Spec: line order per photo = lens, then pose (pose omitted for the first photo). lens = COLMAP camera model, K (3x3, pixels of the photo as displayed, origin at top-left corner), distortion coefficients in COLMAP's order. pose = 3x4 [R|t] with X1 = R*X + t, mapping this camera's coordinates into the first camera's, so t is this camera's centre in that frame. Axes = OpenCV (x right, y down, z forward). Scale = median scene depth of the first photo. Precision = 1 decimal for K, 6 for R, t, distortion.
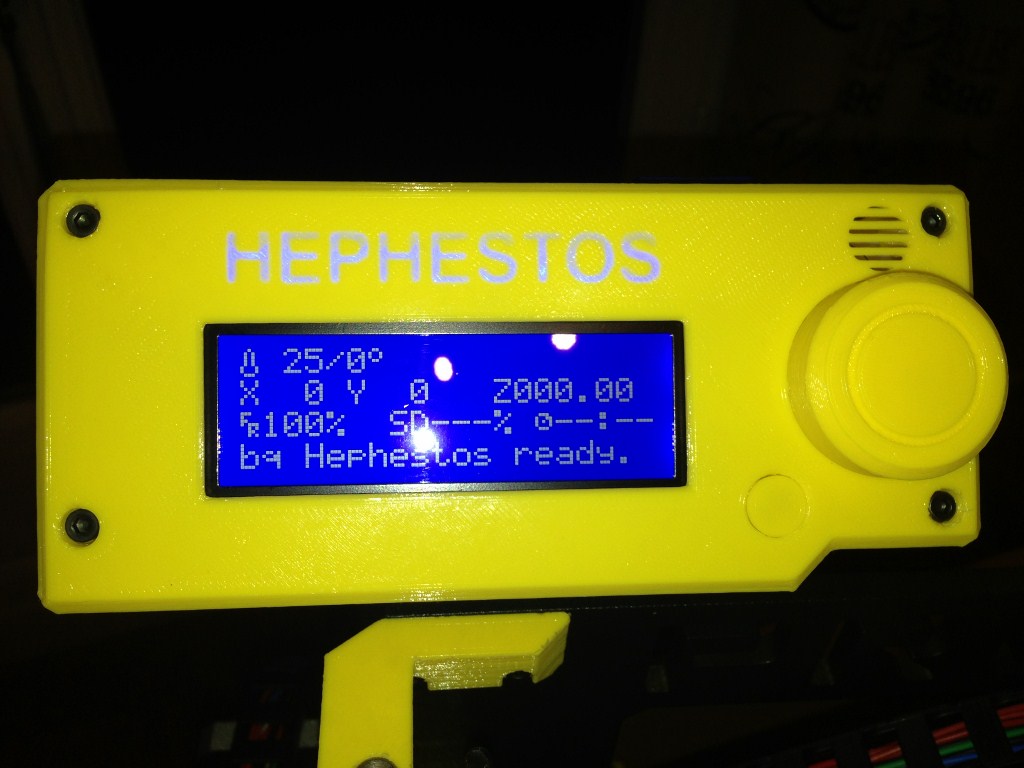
lens RADIAL K [[935.4, 0, 512.1], [0, 935.4, 387.2], [0, 0, 1]] dist [0.009203, 0.000000]
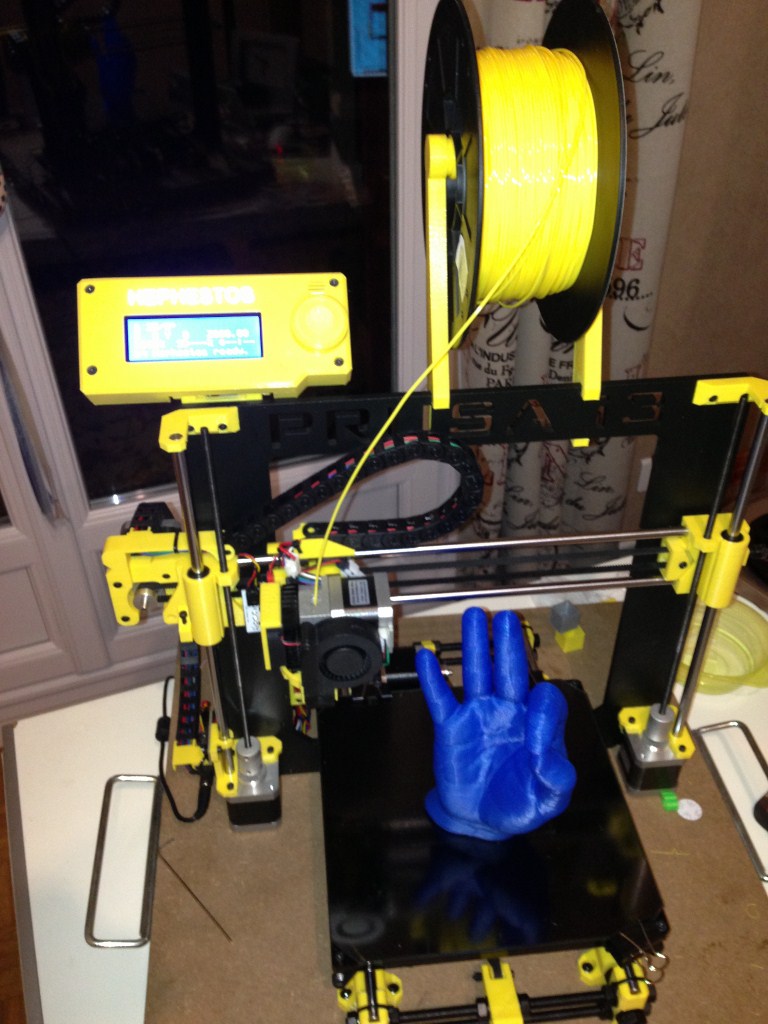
lens RADIAL K [[935.4, 0, 383.6], [0, 935.4, 519.7], [0, 0, 1]] dist [0.009203, 0.000000]
pose [[0.998582, -0.048284, 0.022421, 0.528427], [0.050277, 0.993812, -0.099046, 1.077995], [-0.017500, 0.100032, 0.994830, -2.431550]]
